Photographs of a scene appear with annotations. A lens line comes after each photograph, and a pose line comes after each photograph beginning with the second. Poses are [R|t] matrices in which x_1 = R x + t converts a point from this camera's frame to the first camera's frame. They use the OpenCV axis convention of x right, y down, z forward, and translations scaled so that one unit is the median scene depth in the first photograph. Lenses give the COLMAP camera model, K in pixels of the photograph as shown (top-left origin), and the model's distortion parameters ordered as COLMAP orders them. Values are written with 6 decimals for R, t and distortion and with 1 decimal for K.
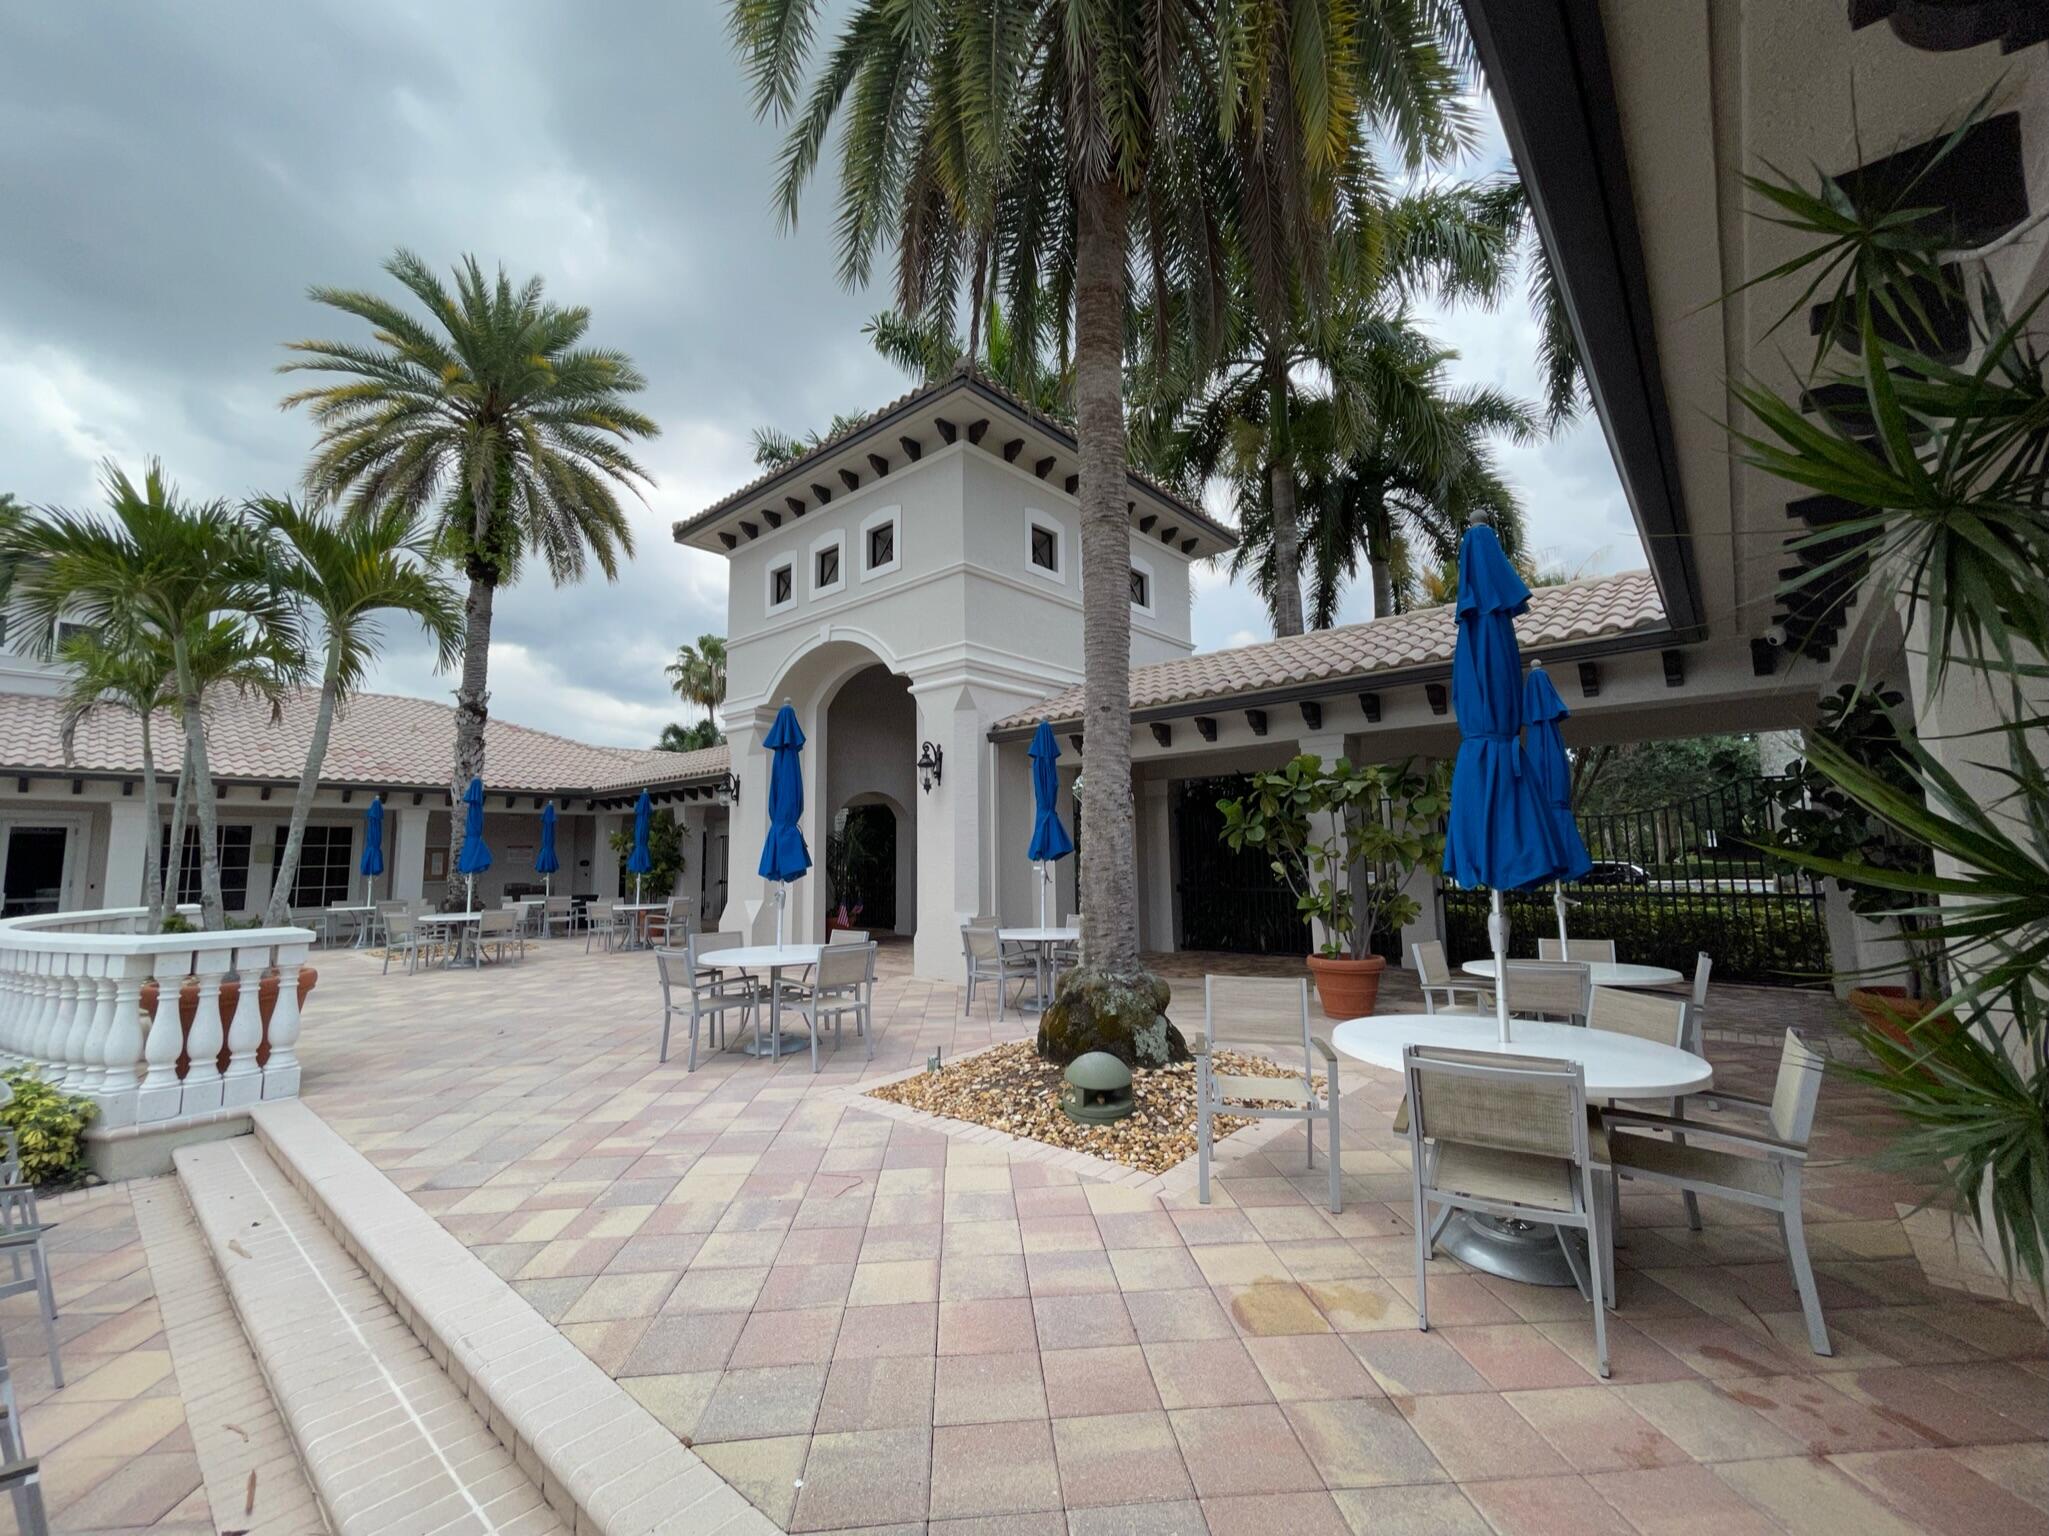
lens RADIAL K [[839.7, 0, 1024.5], [0, 839.7, 768.0], [0, 0, 1]] dist [-0.002523, -0.000223]
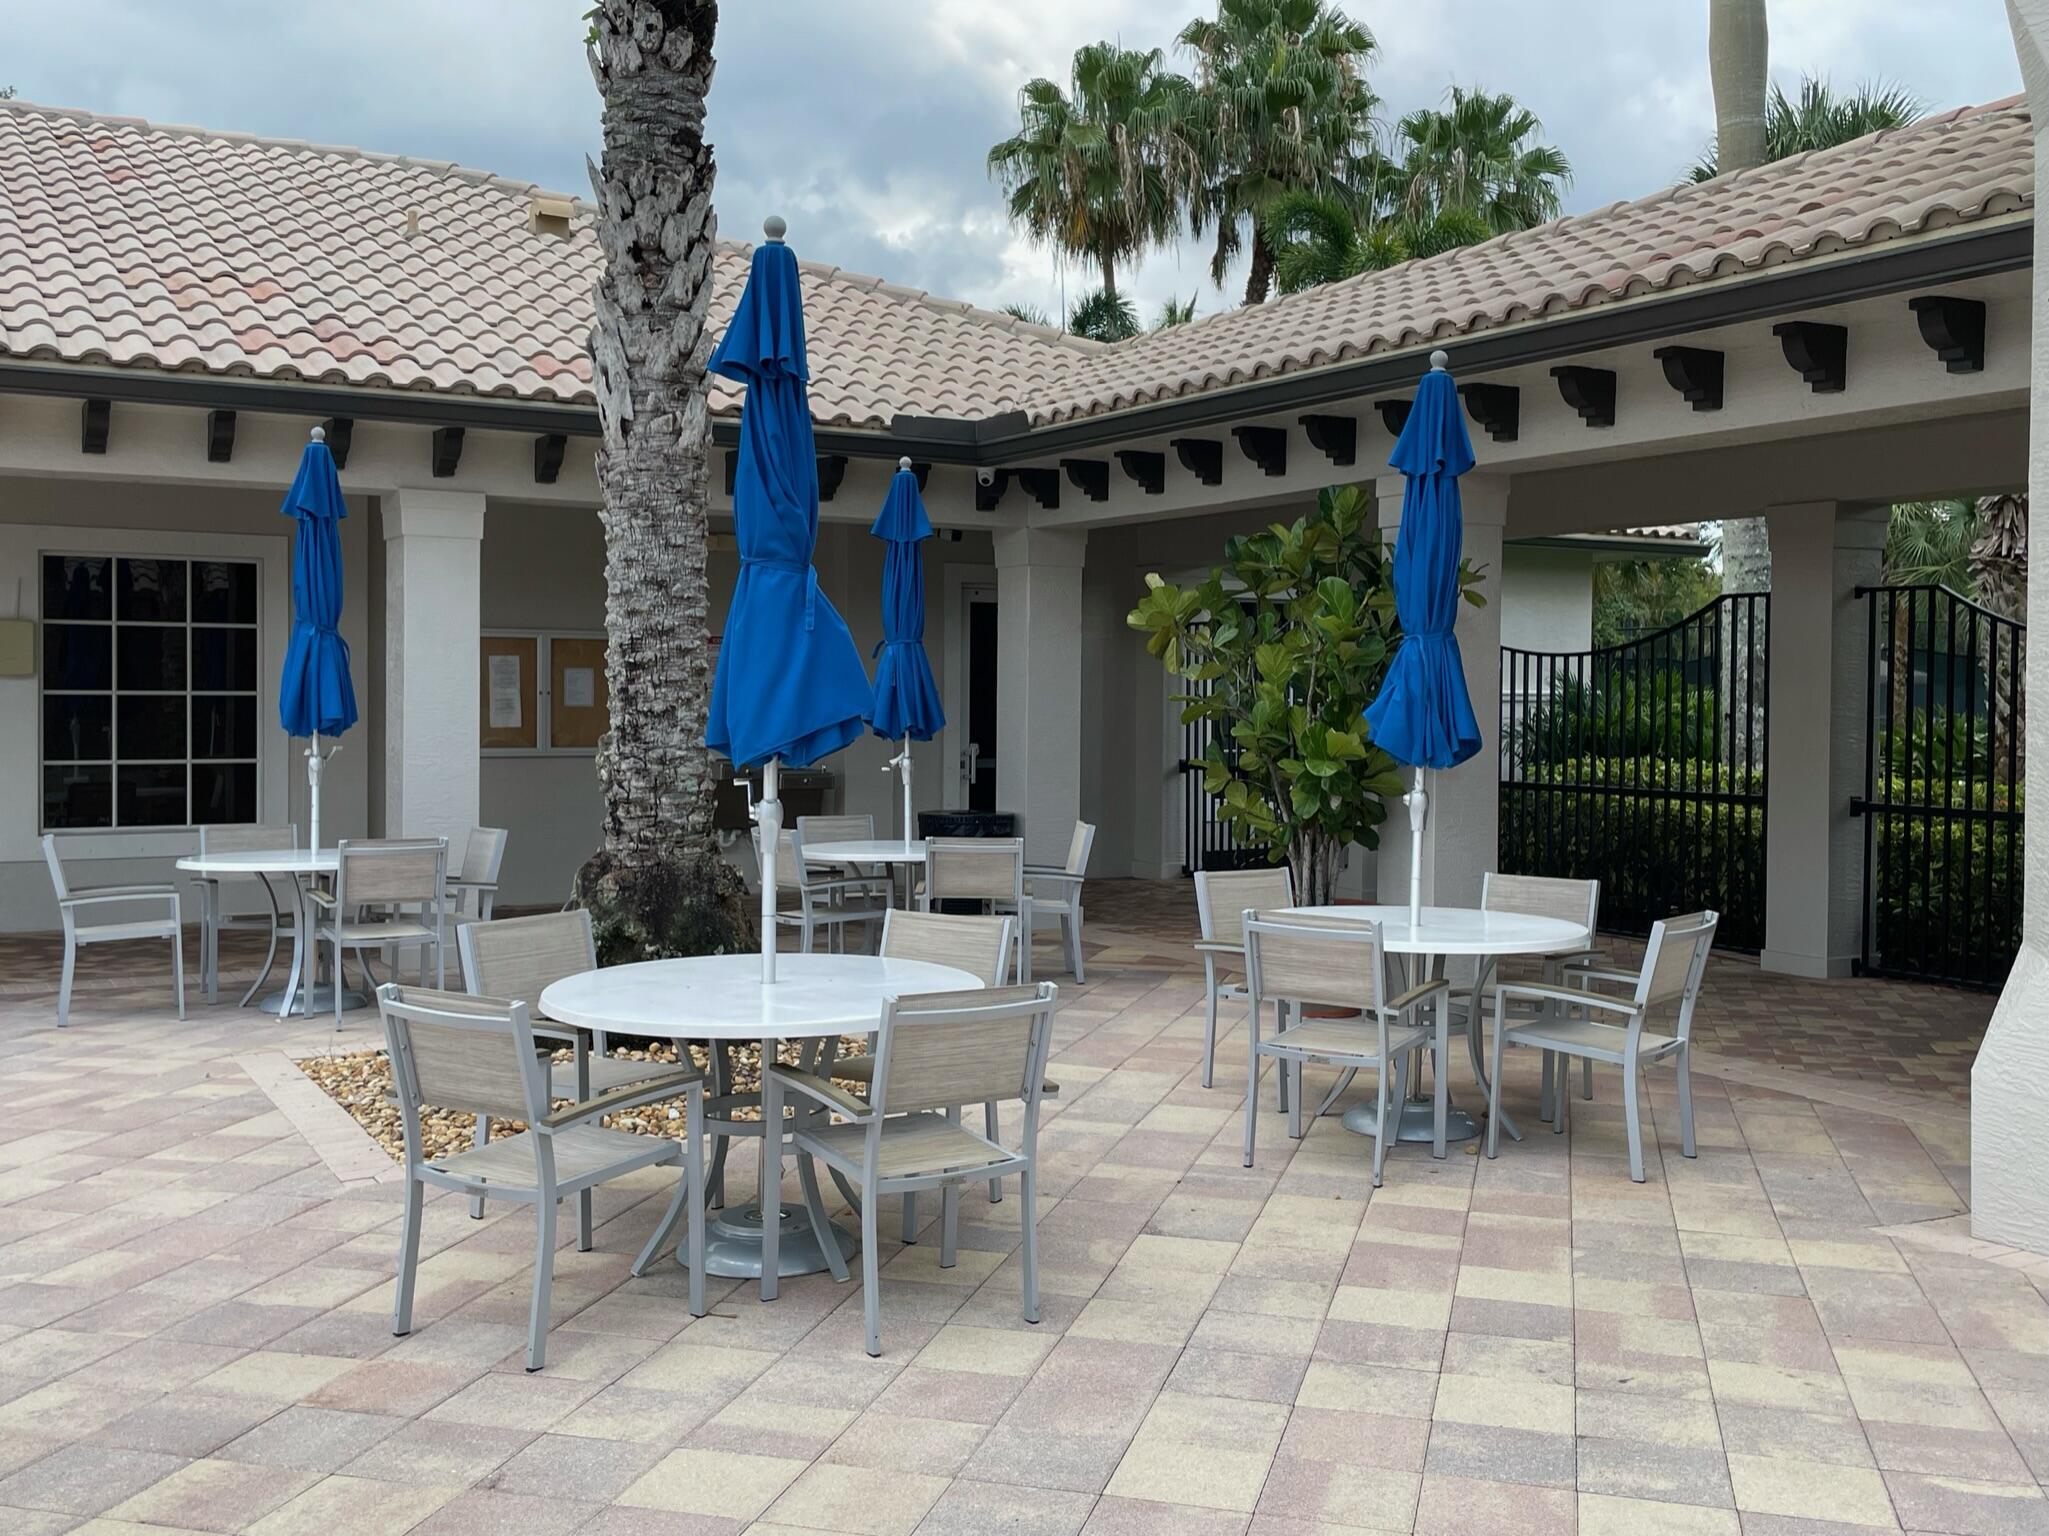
lens RADIAL K [[1843.9, 0, 1024.5], [0, 1843.9, 768.0], [0, 0, 1]] dist [-0.007396, -0.000399]
pose [[0.956473, 0.035697, -0.289628, -0.390197], [0.007782, 0.989017, 0.147596, 0.053498], [0.291716, -0.143426, 0.945691, 0.505272]]
